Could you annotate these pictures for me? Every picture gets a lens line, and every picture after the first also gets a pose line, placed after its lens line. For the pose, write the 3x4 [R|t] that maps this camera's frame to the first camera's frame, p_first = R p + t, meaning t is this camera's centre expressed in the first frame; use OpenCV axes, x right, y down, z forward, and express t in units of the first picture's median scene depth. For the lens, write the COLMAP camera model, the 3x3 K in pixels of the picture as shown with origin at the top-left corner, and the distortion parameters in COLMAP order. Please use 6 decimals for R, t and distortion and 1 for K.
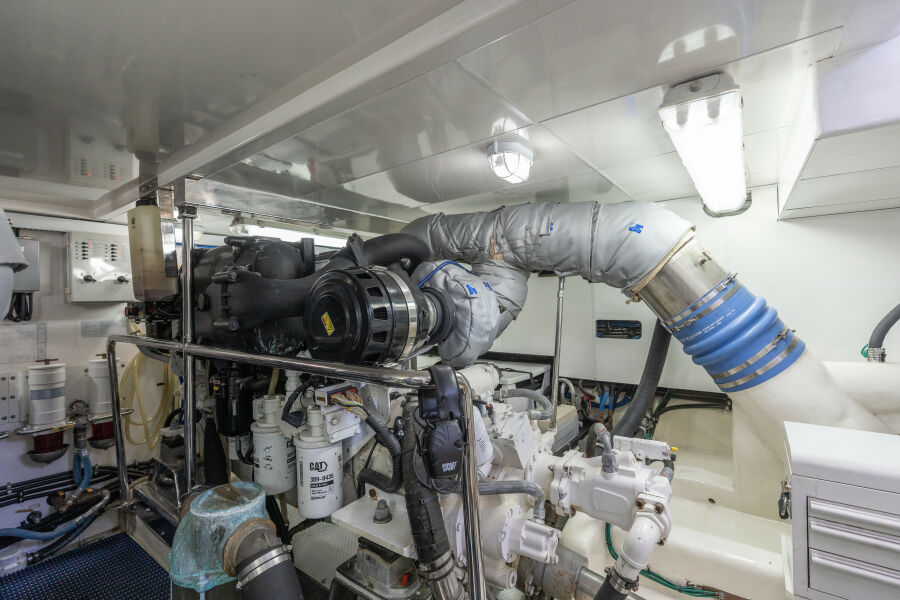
lens RADIAL K [[403.7, 0, 449.9], [0, 403.7, 300.6], [0, 0, 1]] dist [0.001624, 0.001493]
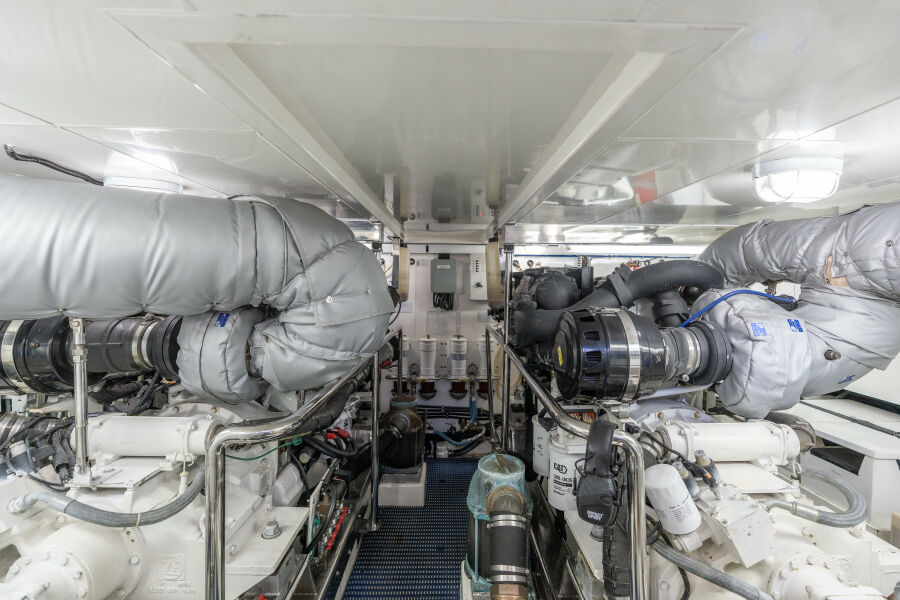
lens RADIAL K [[403.7, 0, 450.6], [0, 403.7, 298.8], [0, 0, 1]] dist [0.001624, 0.001493]
pose [[0.610753, 0.058631, -0.789647, 0.278089], [-0.016399, 0.997978, 0.061415, -0.114645], [0.791651, -0.024560, 0.610480, 0.008341]]
